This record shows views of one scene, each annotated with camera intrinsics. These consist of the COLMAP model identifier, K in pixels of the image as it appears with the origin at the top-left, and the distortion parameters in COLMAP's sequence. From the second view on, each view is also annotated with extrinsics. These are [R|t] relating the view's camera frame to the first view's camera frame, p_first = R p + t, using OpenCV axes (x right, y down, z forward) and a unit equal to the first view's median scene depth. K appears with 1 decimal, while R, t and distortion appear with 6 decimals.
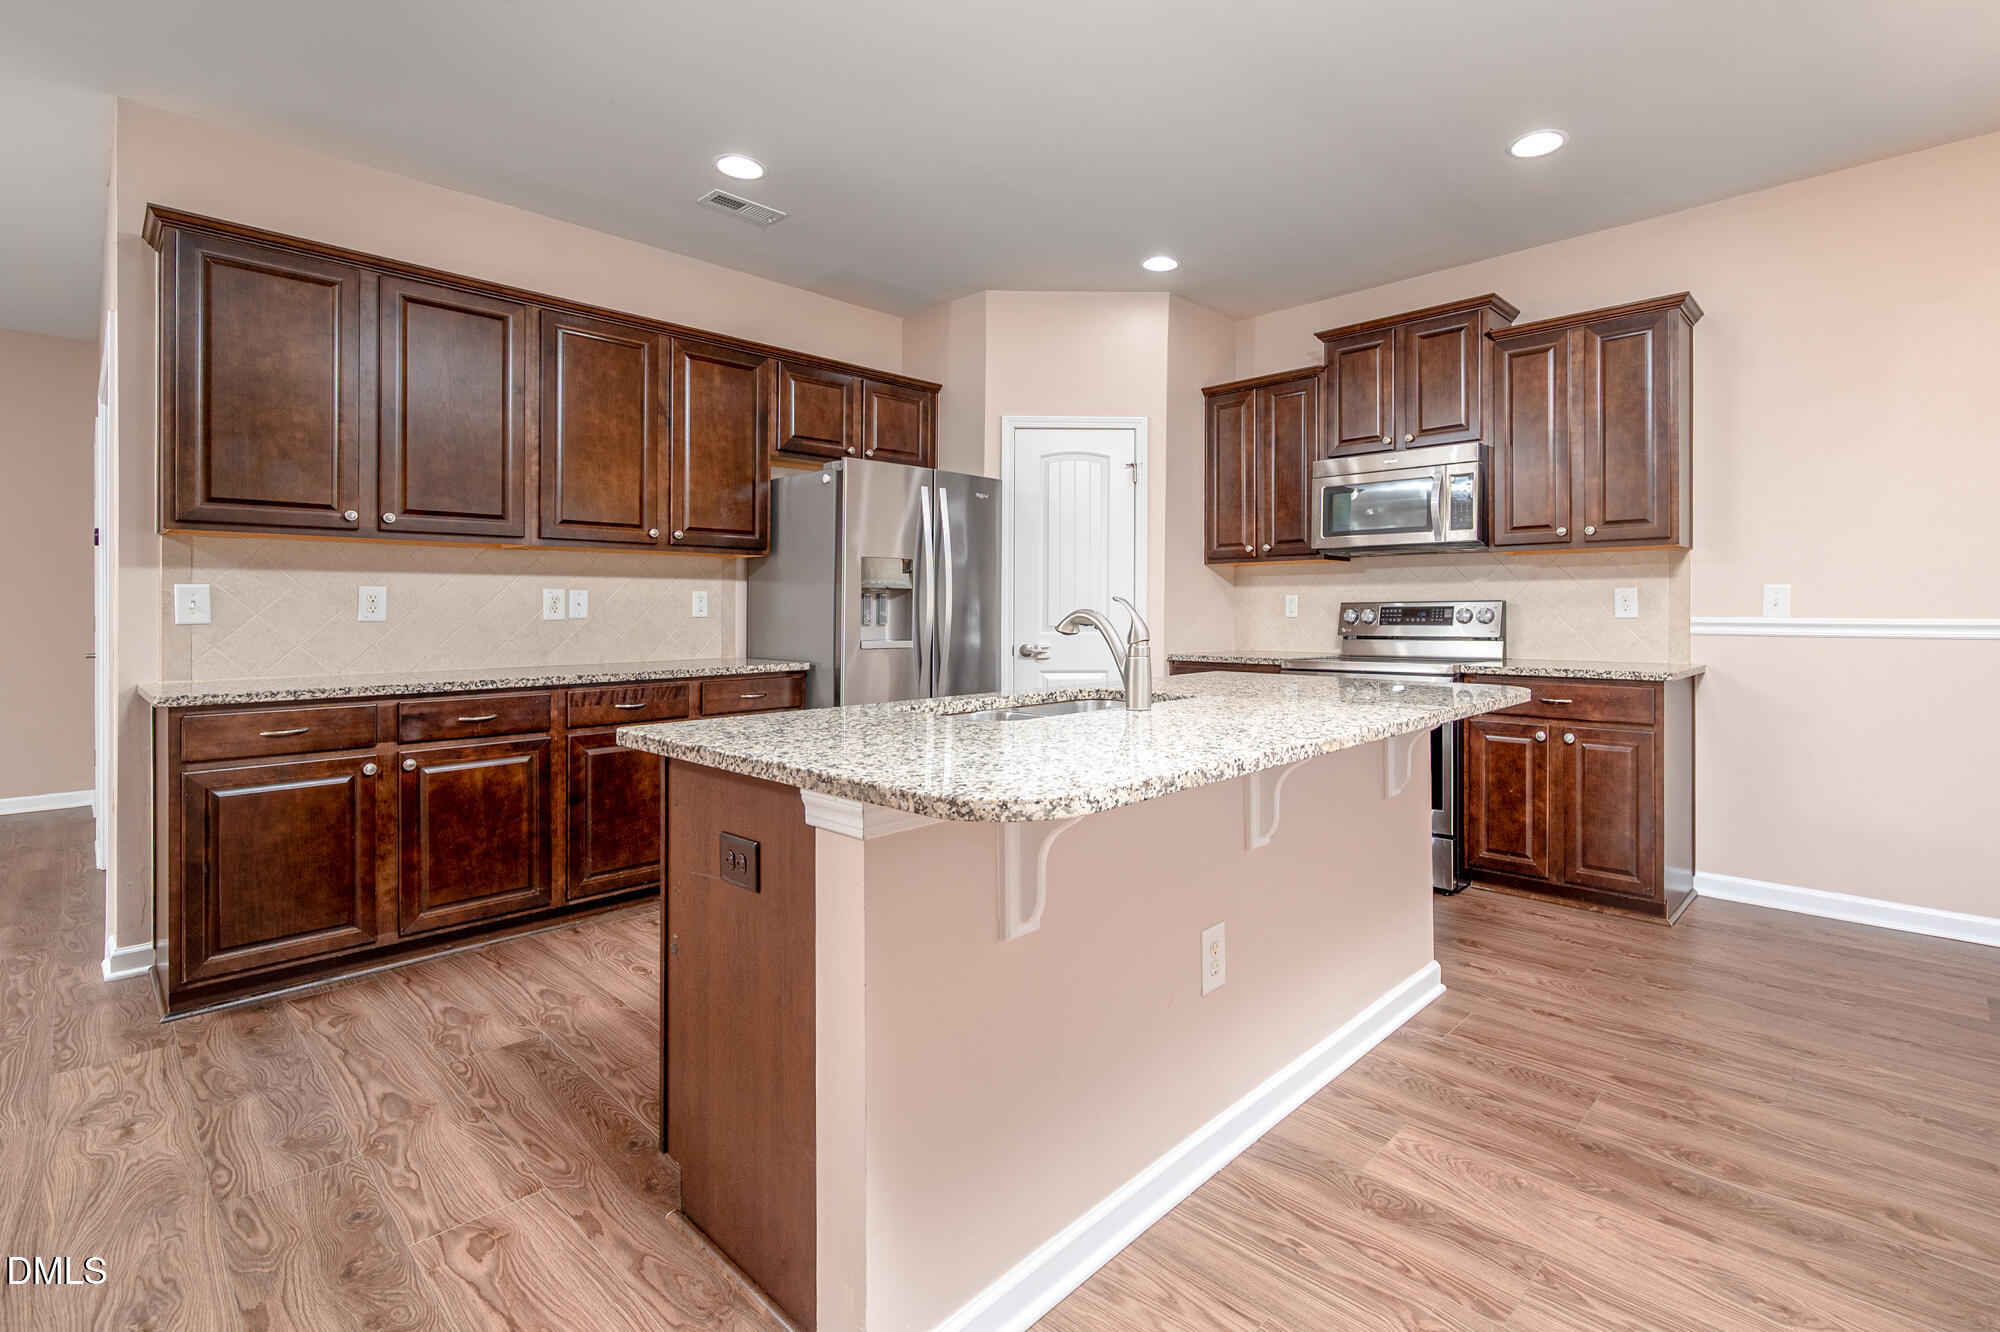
lens RADIAL K [[928.2, 0, 1051.0], [0, 928.2, 615.4], [0, 0, 1]] dist [-0.000890, -0.000097]
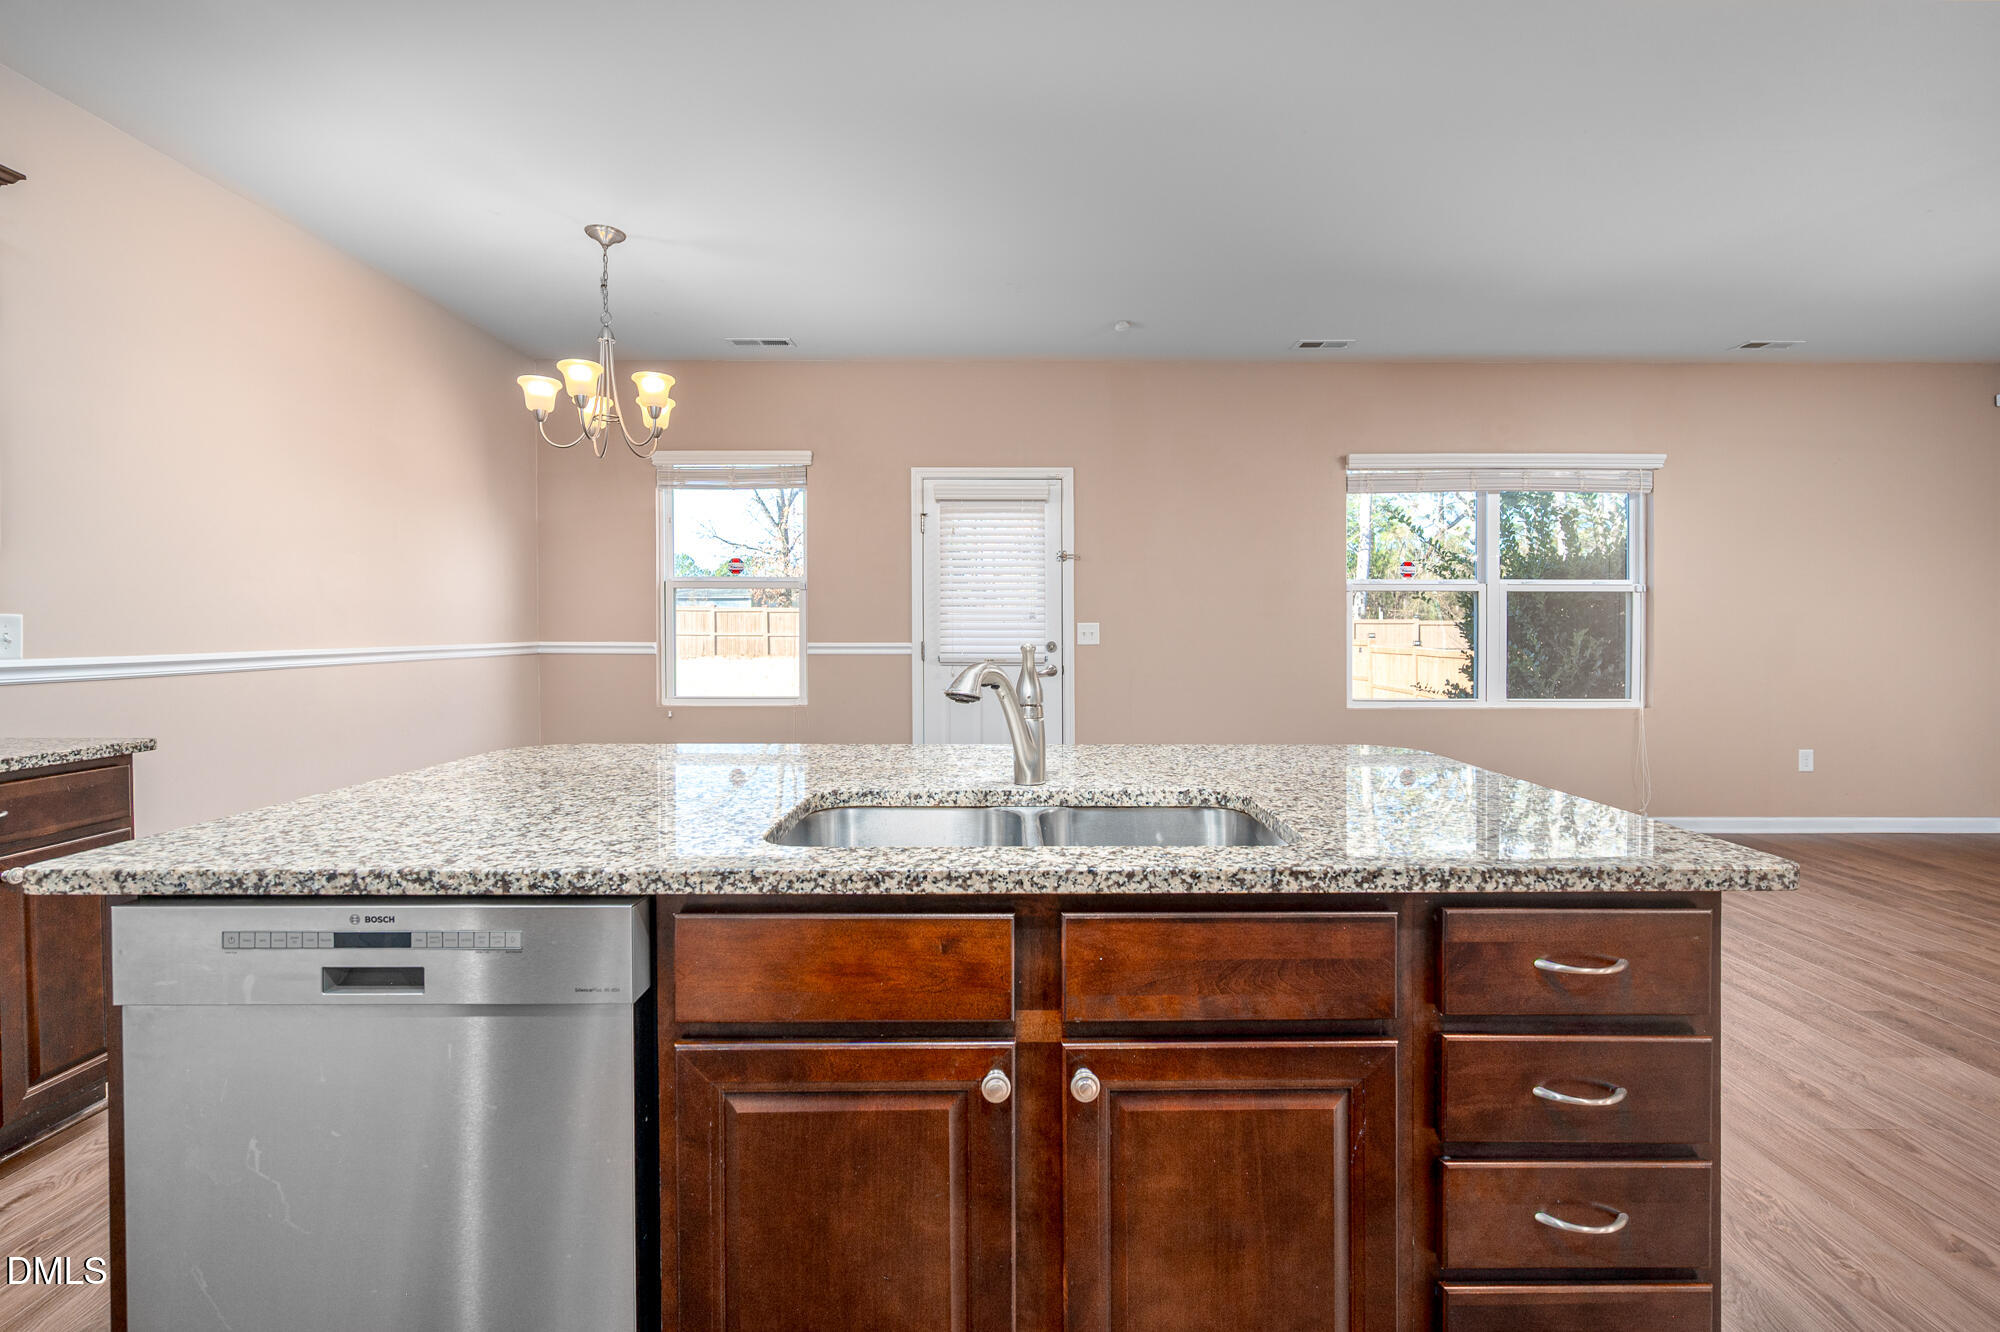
lens RADIAL K [[877.9, 0, 1022.3], [0, 877.9, 635.3], [0, 0, 1]] dist [-0.000520, -0.000326]
pose [[-0.689263, -0.005974, 0.724486, -0.244015], [0.003897, 0.999921, 0.011953, -0.020255], [-0.724500, 0.011061, -0.689186, 0.827809]]
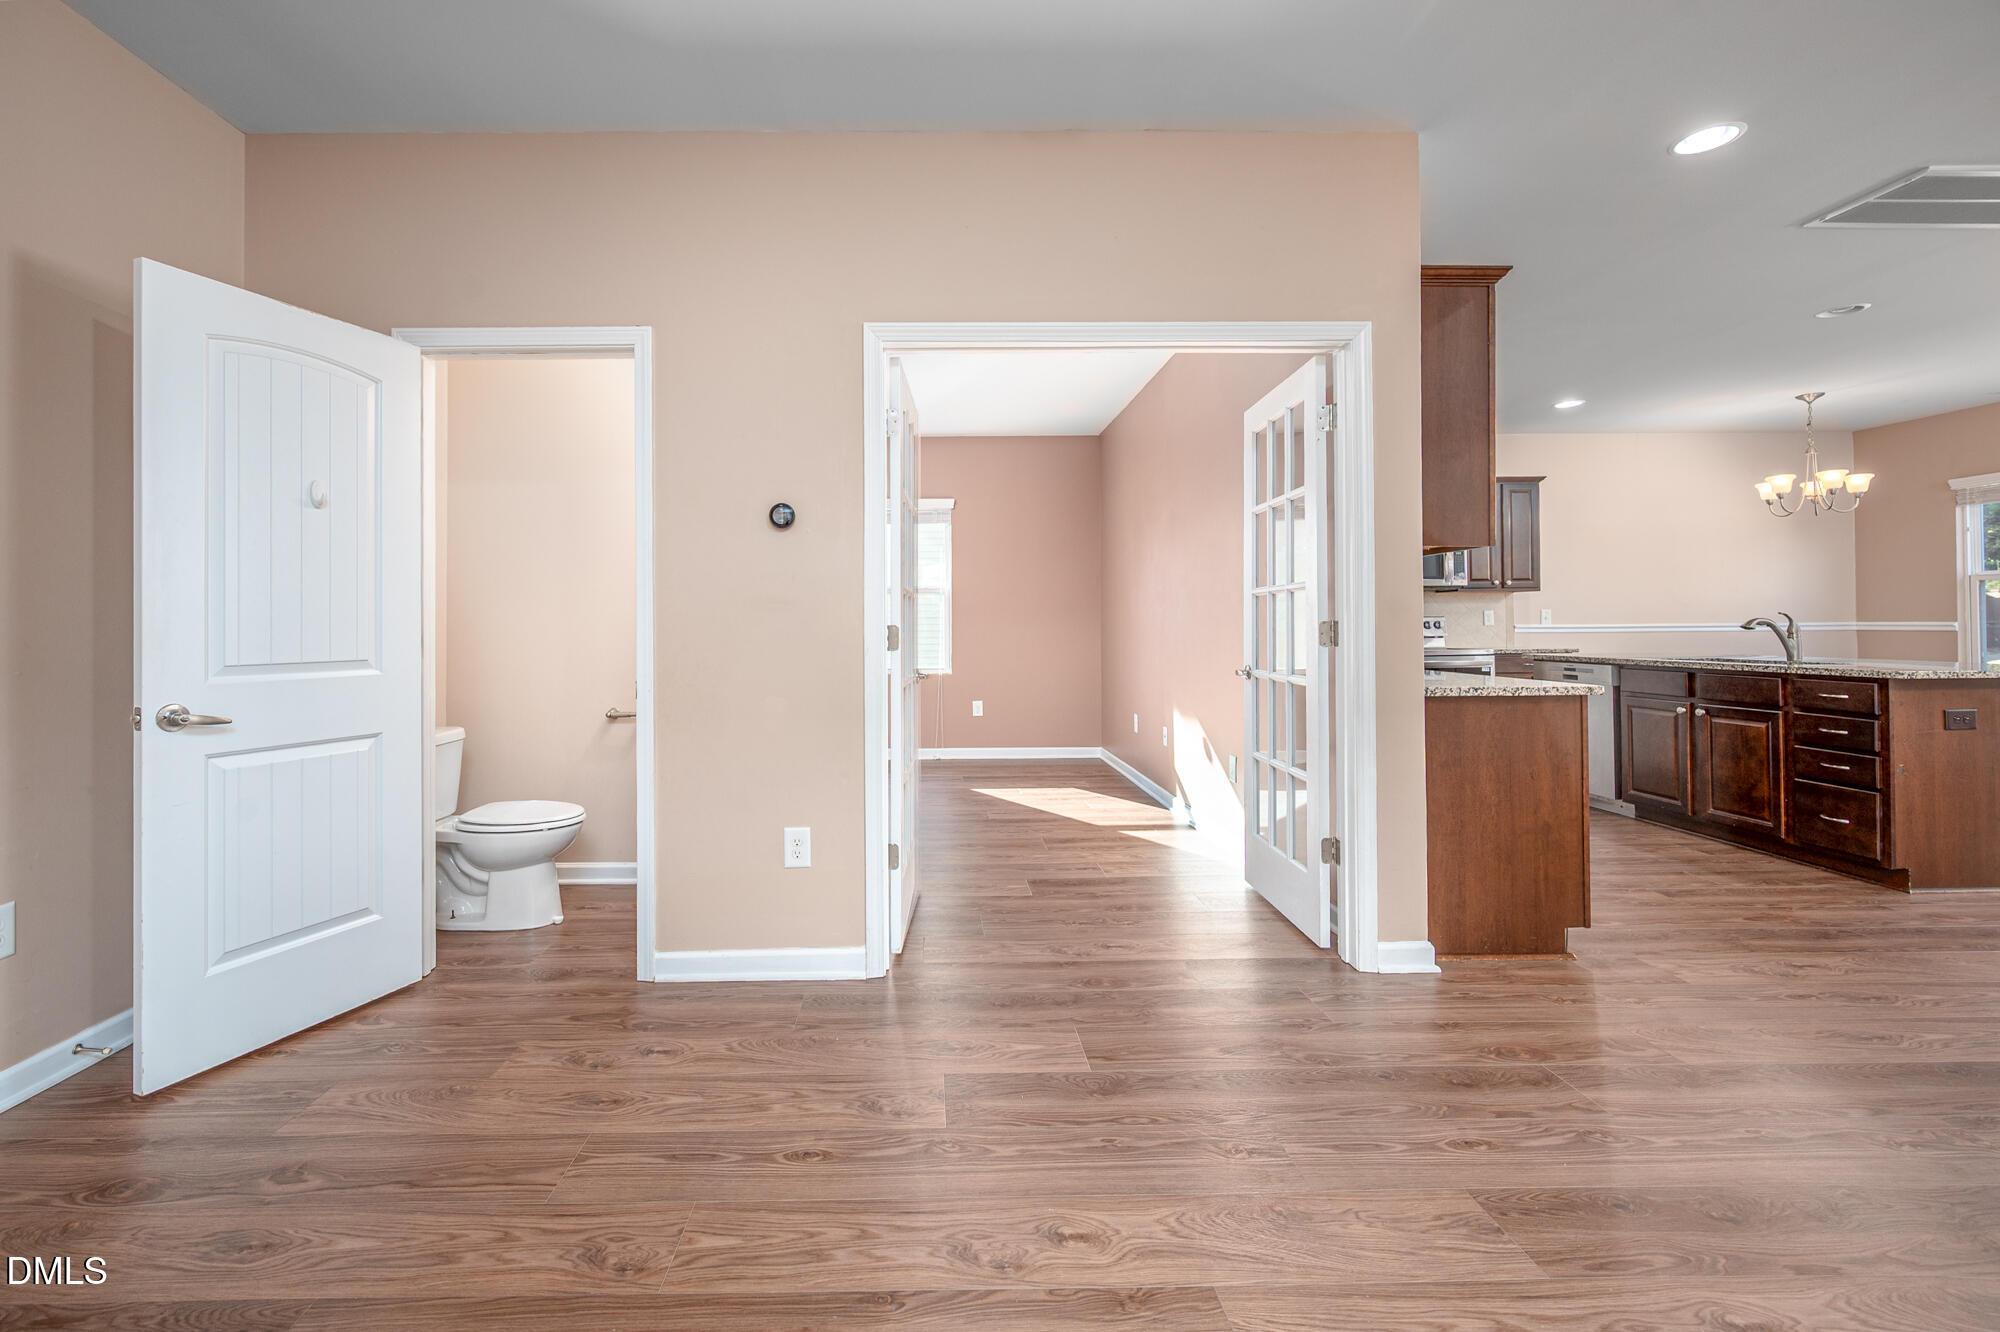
lens RADIAL K [[816.5, 0, 934.1], [0, 816.5, 626.9], [0, 0, 1]] dist [-0.001344, 0.000031]
pose [[0.720427, -0.003977, 0.693519, -1.550309], [0.008933, 0.999954, -0.003546, 0.002266], [-0.693473, 0.008749, 0.720429, 0.553177]]
